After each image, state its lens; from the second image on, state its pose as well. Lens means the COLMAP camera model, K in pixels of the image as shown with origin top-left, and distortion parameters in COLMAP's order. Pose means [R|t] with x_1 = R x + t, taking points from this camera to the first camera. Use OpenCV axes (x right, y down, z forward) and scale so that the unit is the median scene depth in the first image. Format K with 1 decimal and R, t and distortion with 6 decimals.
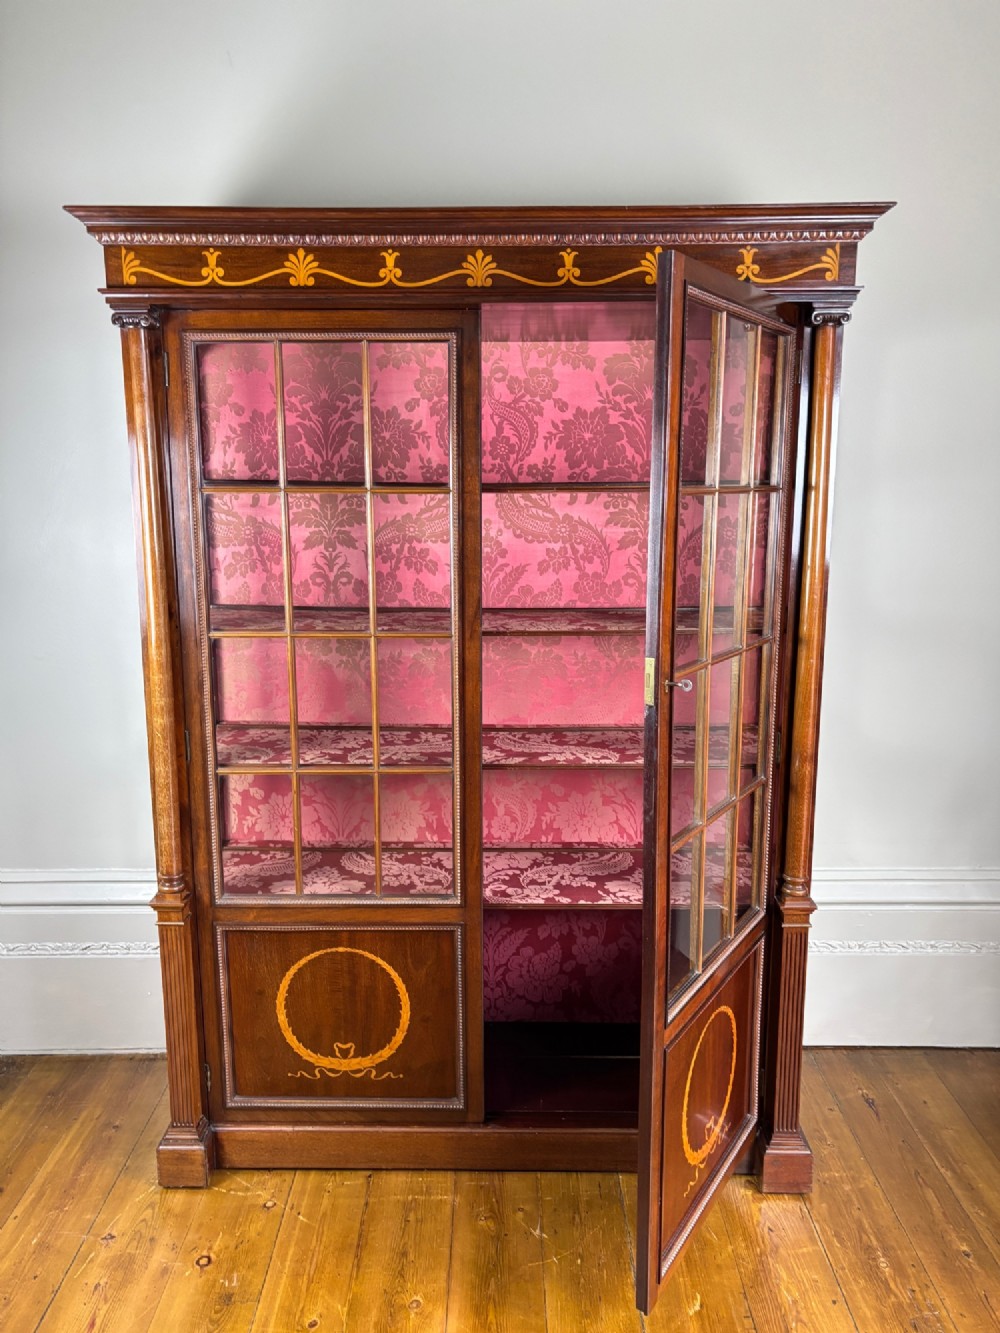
lens RADIAL K [[1020.4, 0, 494.5], [0, 1020.4, 671.0], [0, 0, 1]] dist [0.051818, -0.066236]
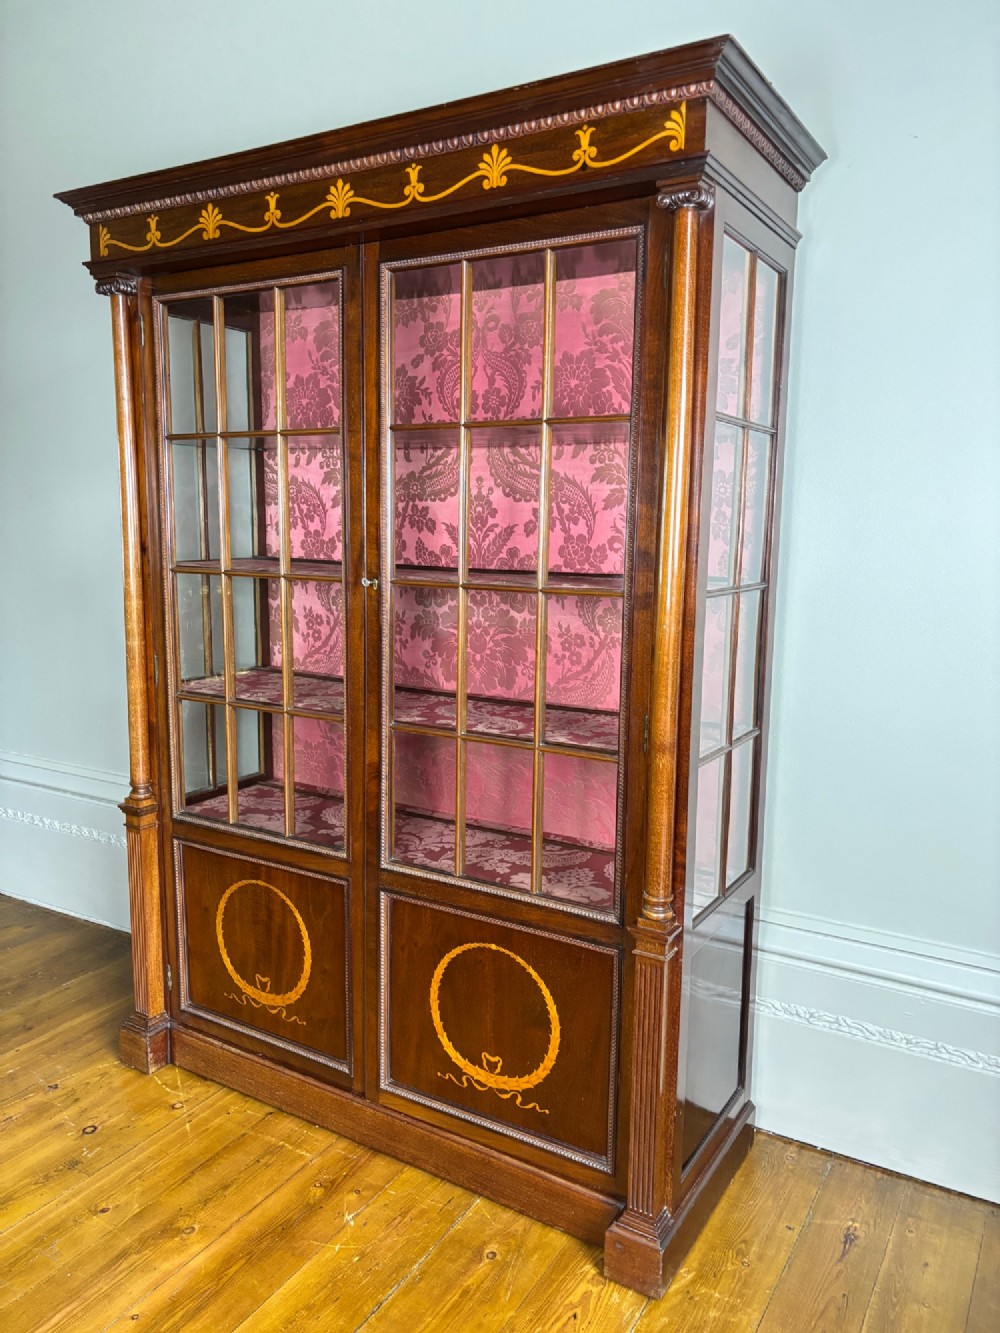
lens RADIAL K [[1002.0, 0, 500.0], [0, 1002.0, 666.5], [0, 0, 1]] dist [0.062859, -0.076681]
pose [[0.861991, 0.087172, -0.499372, 0.505822], [-0.106421, 0.994269, -0.010136, 0.036588], [0.495626, 0.061881, 0.866329, 0.210231]]
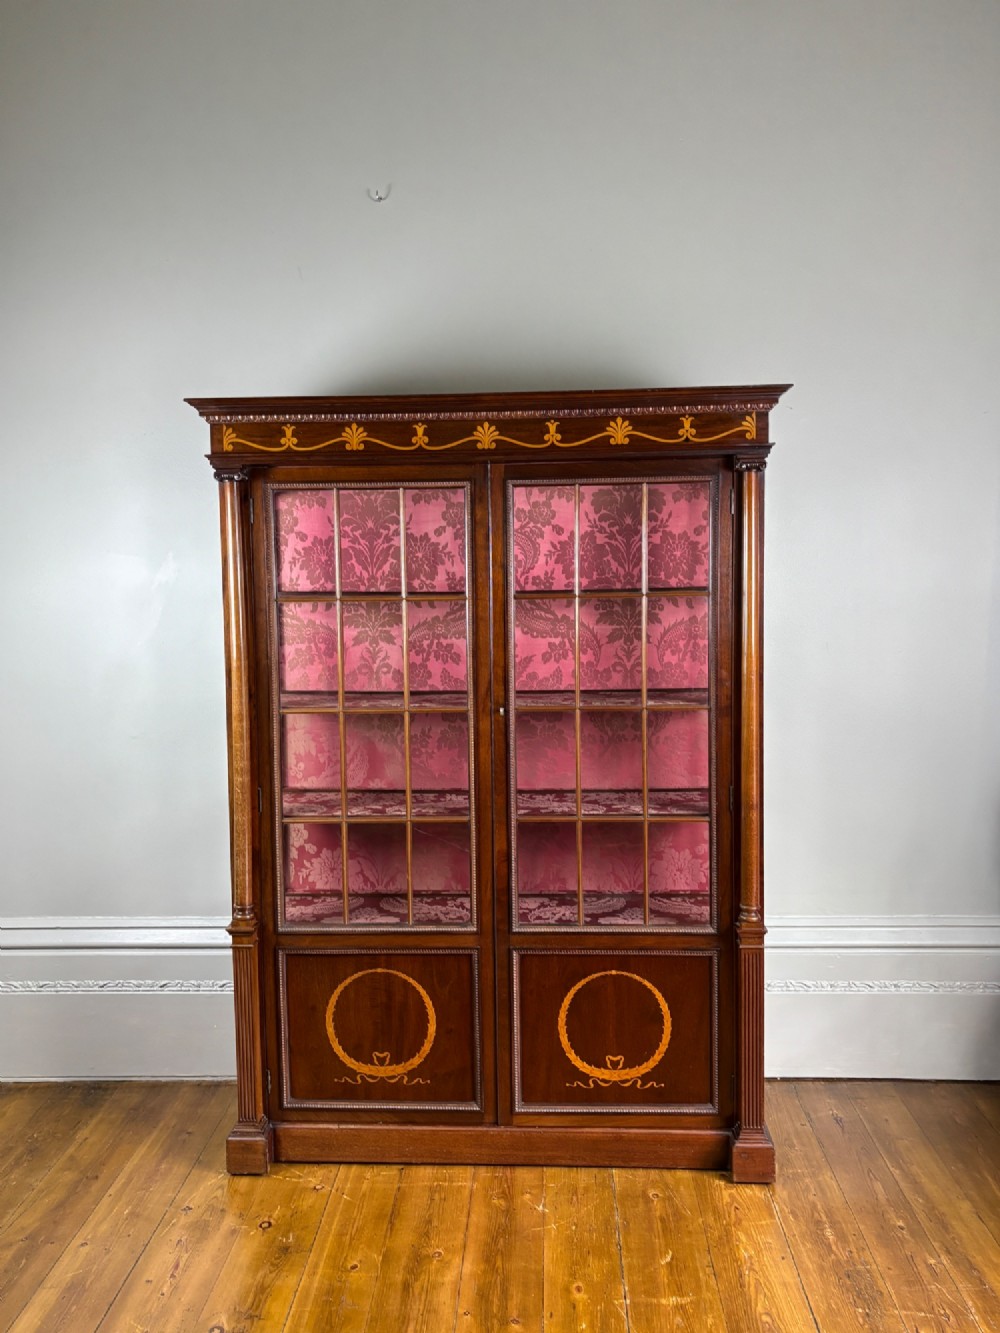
lens RADIAL K [[1055.1, 0, 502.2], [0, 1055.1, 656.5], [0, 0, 1]] dist [0.086343, -0.134162]
pose [[0.999224, -0.010190, -0.038050, 0.044348], [0.005751, 0.993349, -0.114998, 0.043596], [0.038968, 0.114690, 0.992637, -0.270192]]
